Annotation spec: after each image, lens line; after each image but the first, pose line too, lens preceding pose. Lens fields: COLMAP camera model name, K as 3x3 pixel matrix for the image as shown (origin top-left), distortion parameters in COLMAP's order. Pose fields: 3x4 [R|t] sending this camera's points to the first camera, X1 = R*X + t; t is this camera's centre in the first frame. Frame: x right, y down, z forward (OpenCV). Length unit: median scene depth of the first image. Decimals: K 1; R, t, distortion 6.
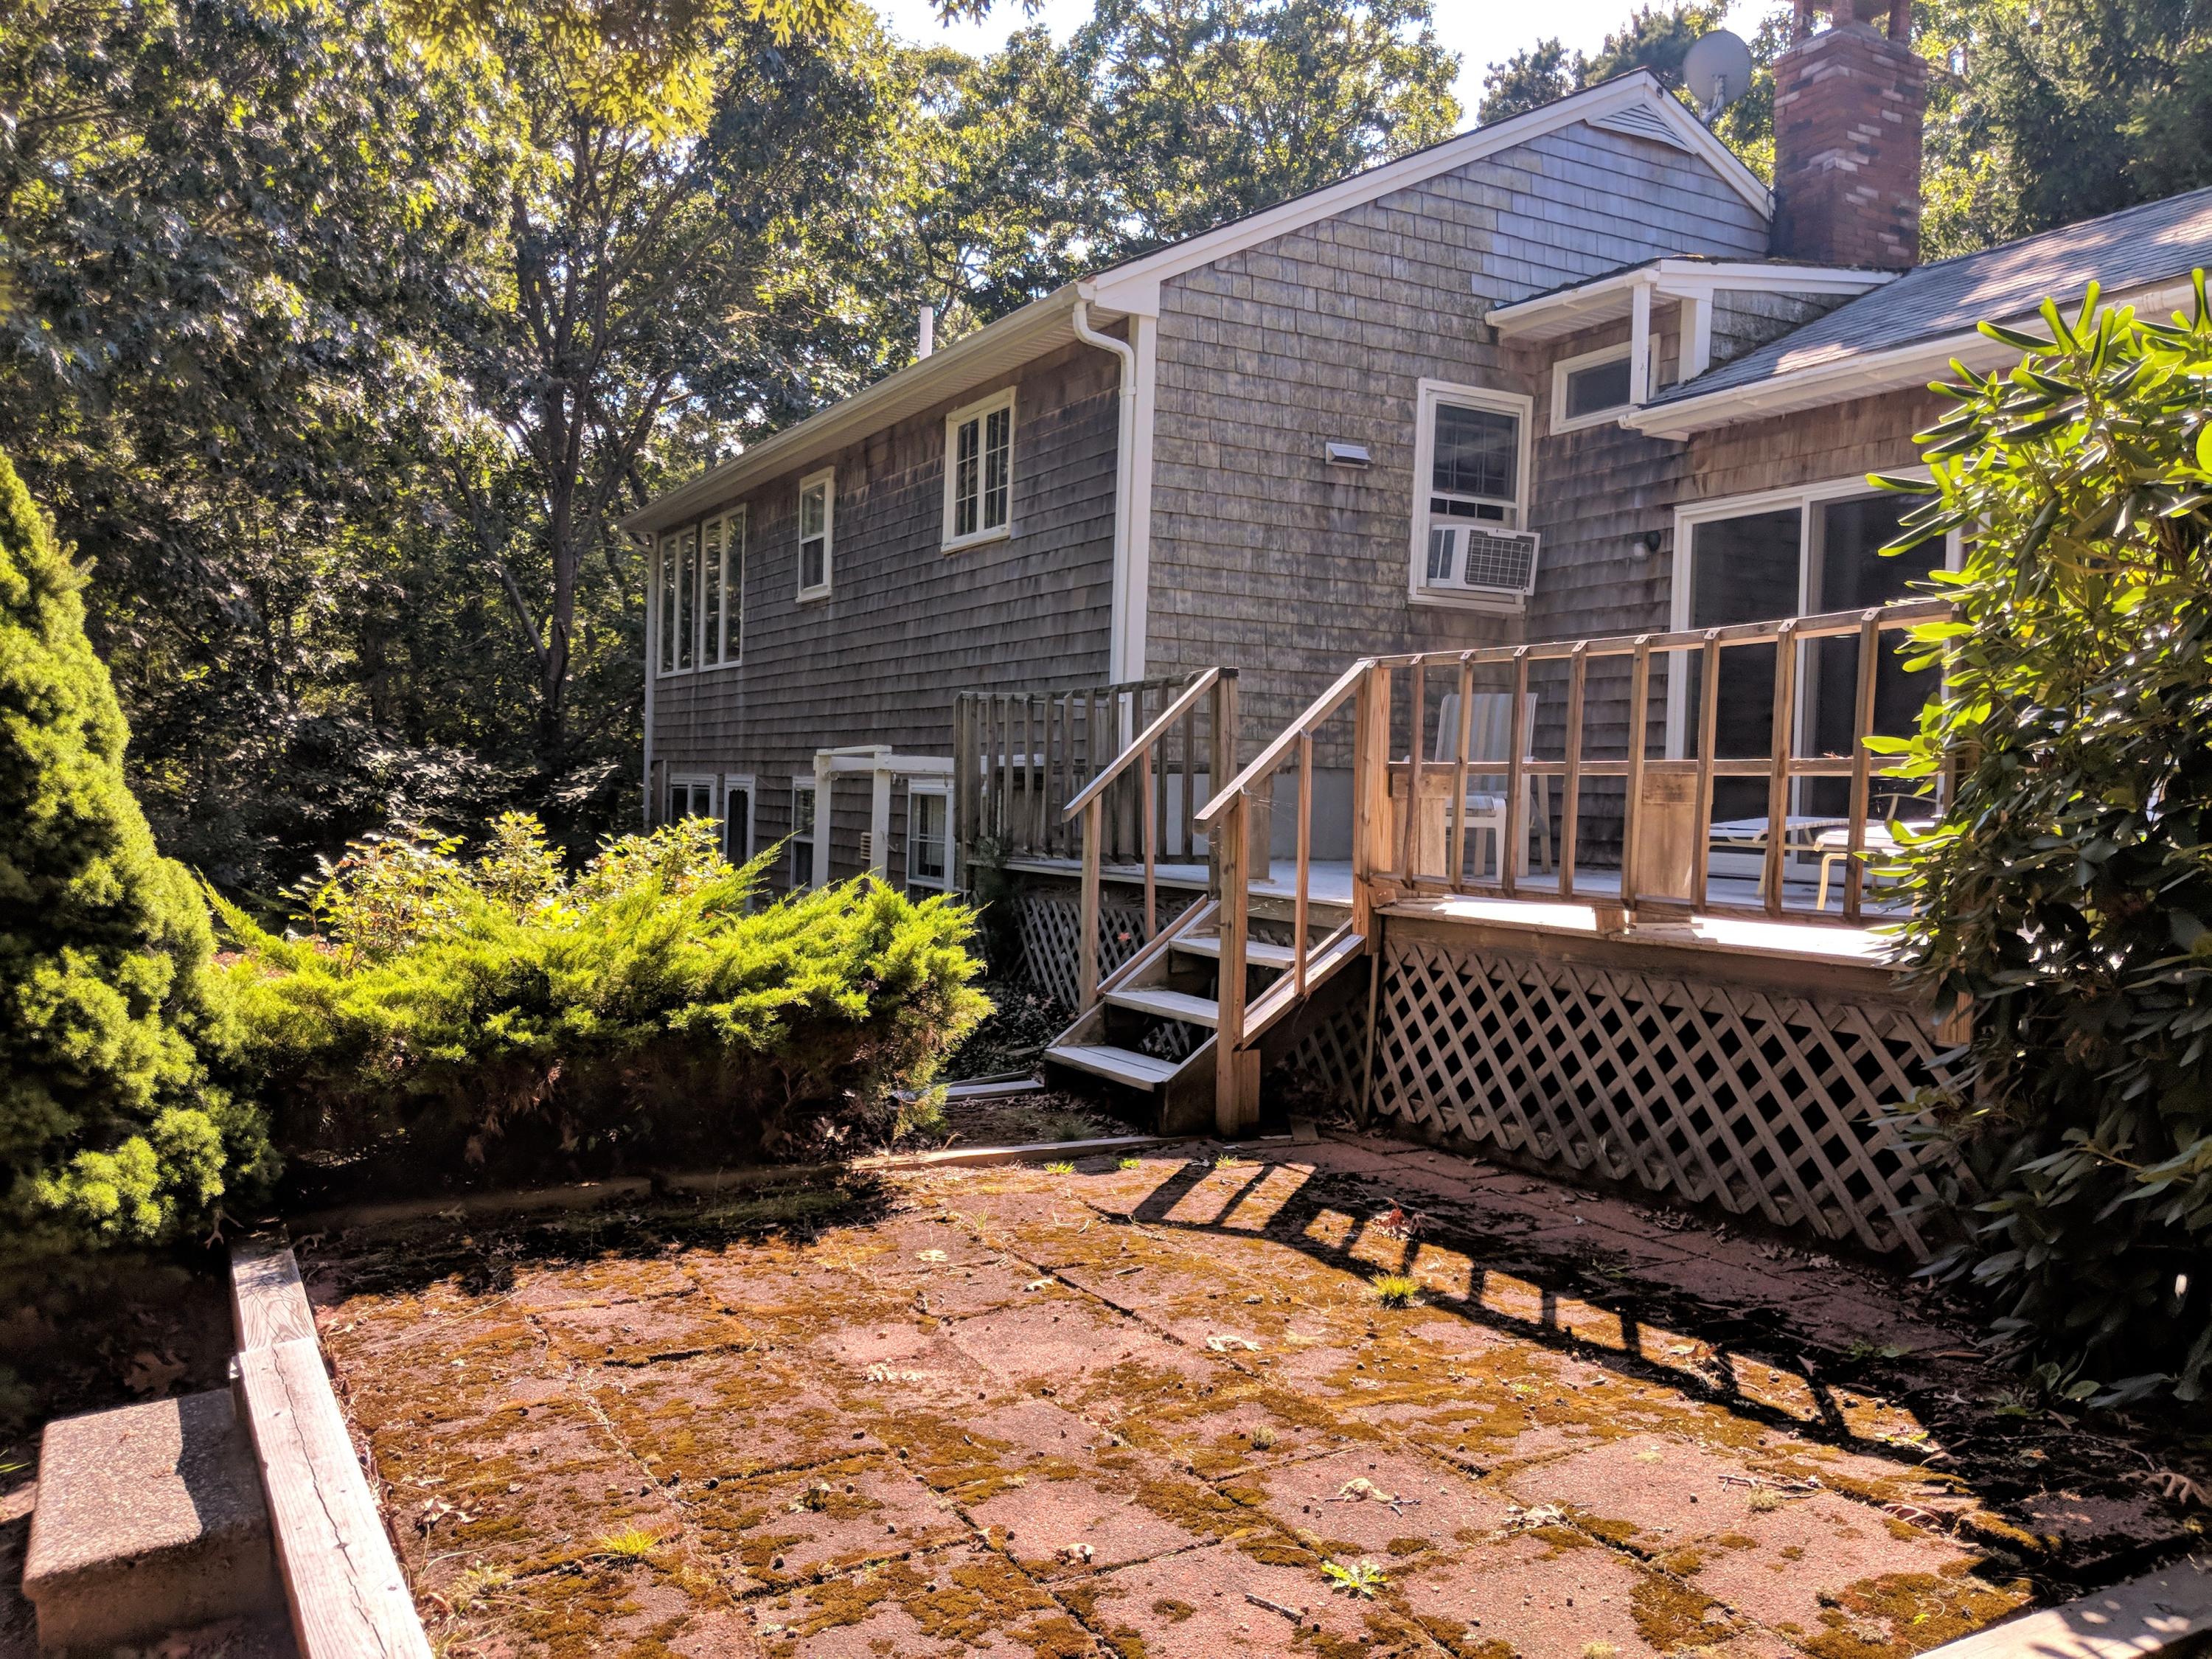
lens RADIAL K [[1797.5, 0, 1109.7], [0, 1797.5, 837.0], [0, 0, 1]] dist [0.030094, -0.095030]
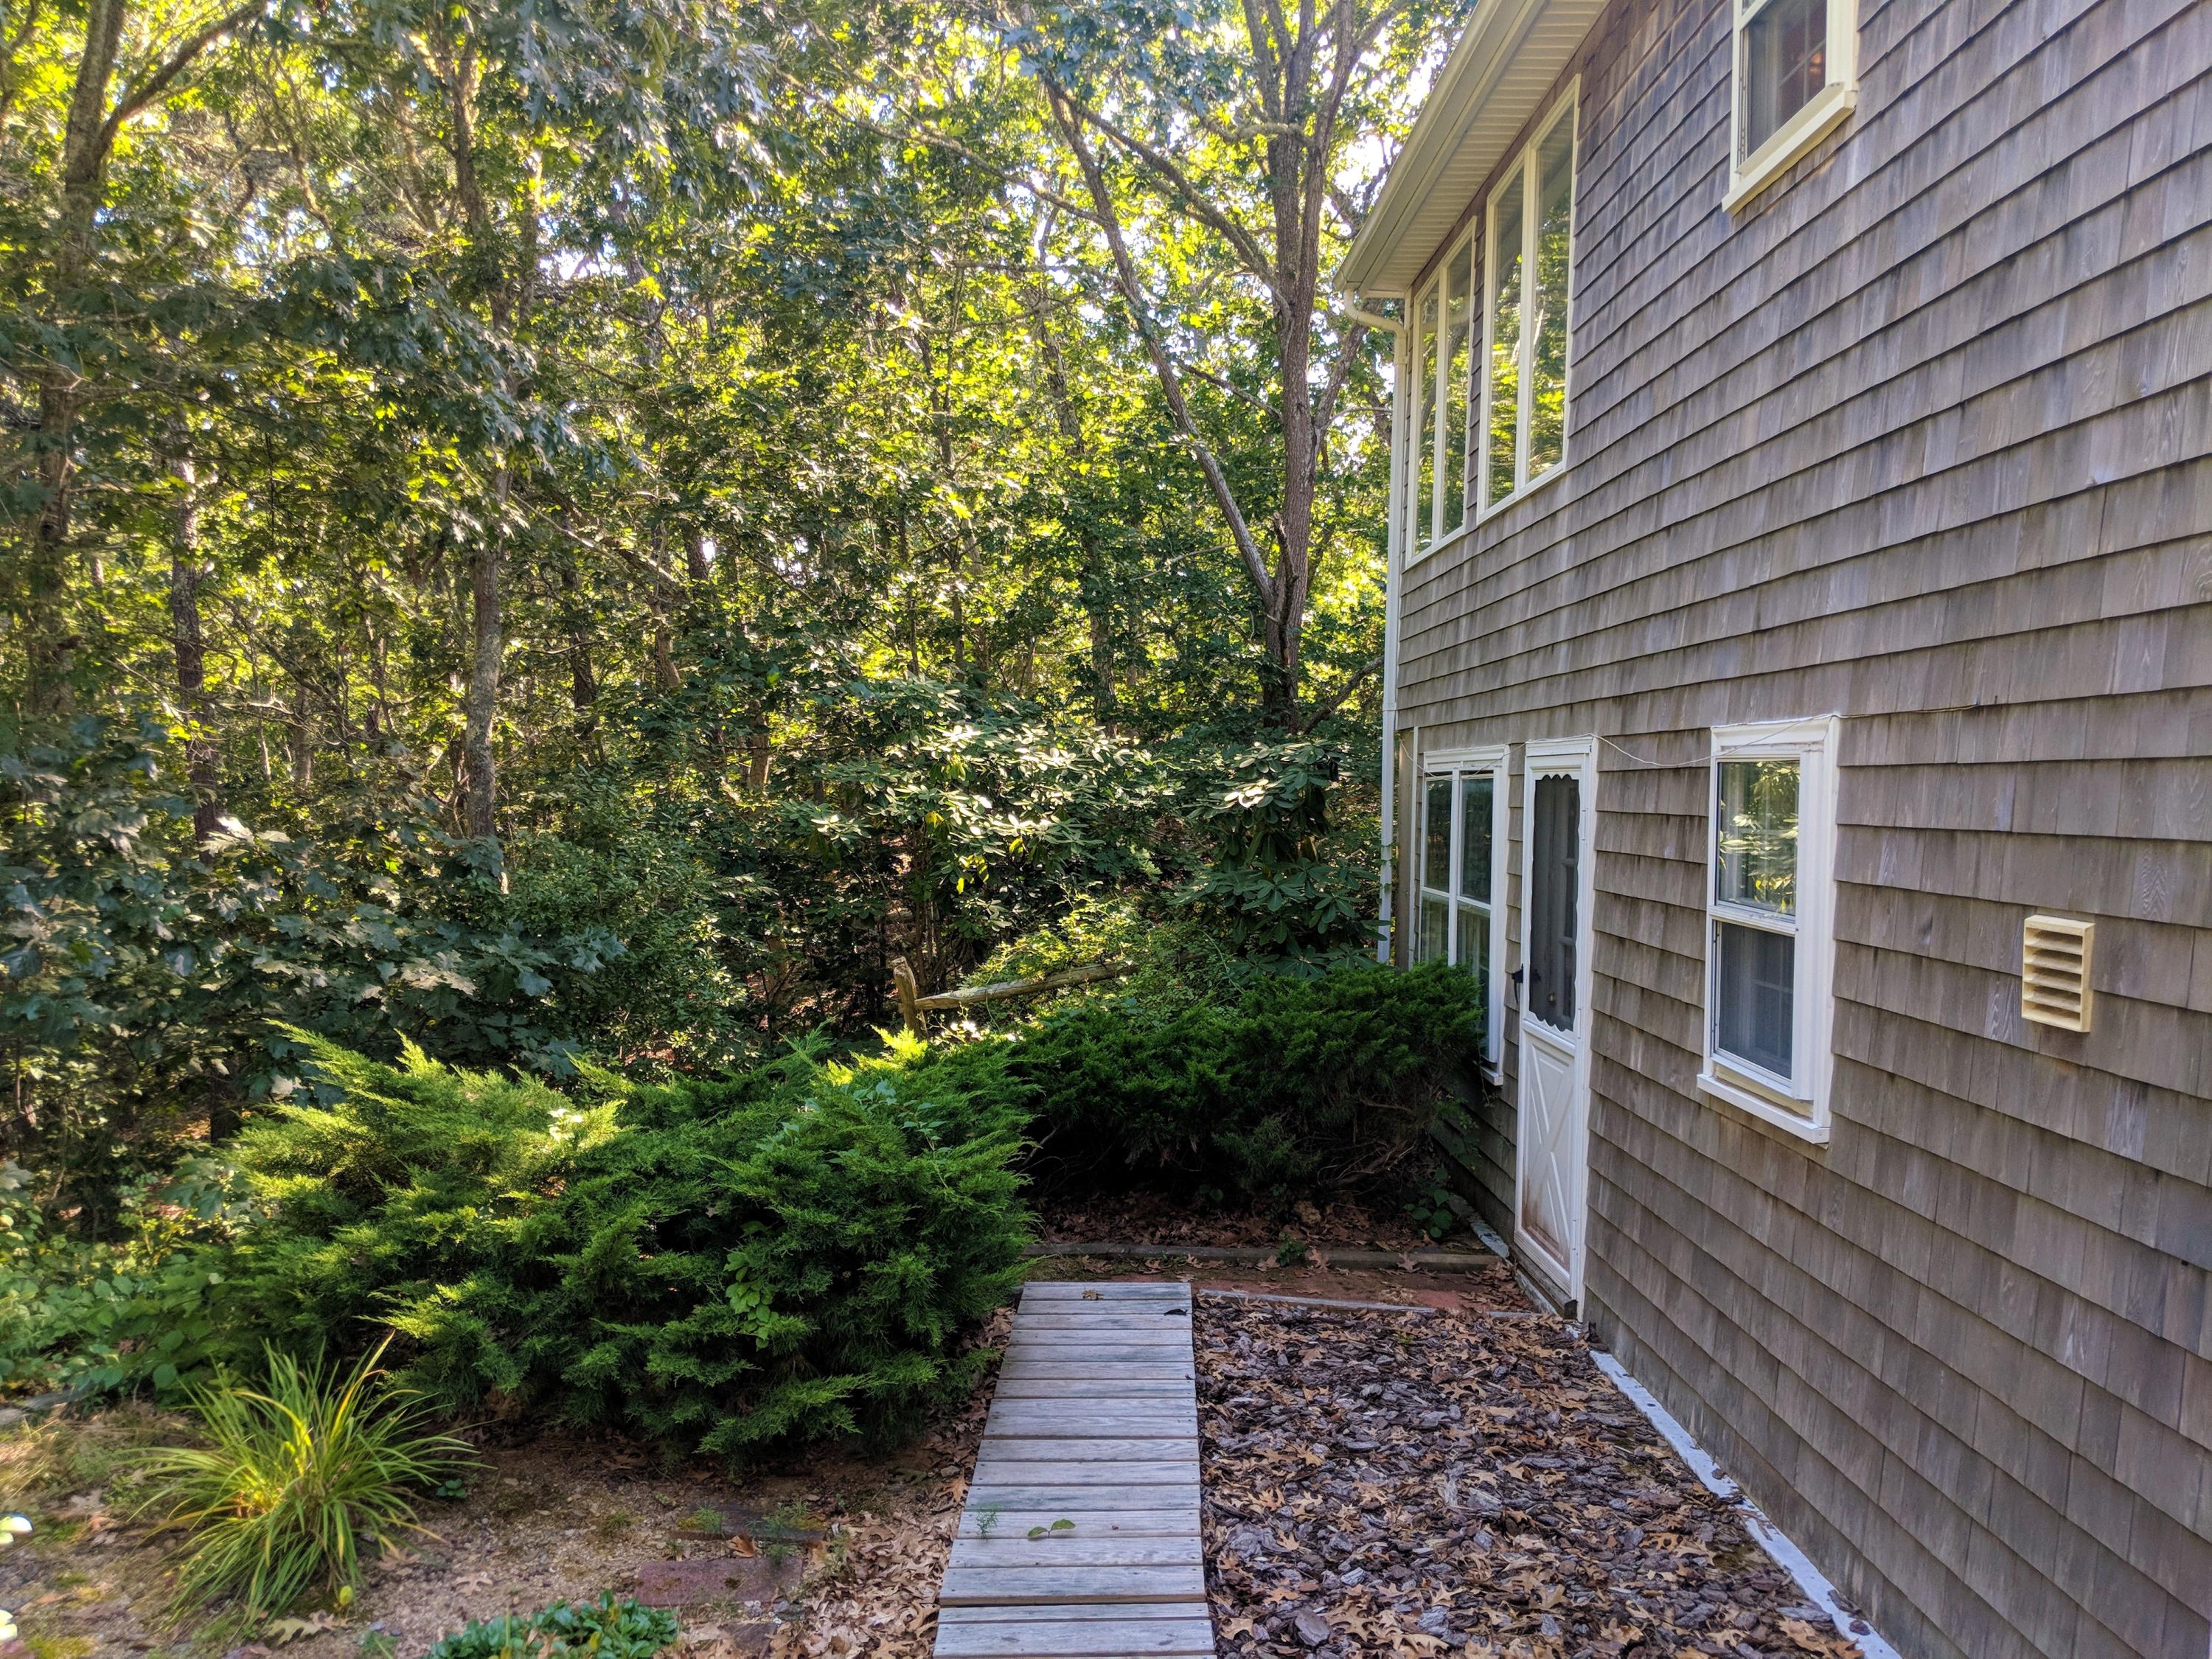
lens RADIAL K [[1797.5, 0, 1108.9], [0, 1797.5, 833.5], [0, 0, 1]] dist [0.030094, -0.095030]
pose [[0.895696, 0.002918, -0.444657, -0.115405], [-0.007200, 0.999943, -0.007941, -0.008748], [0.444608, 0.010315, 0.895666, 0.587956]]
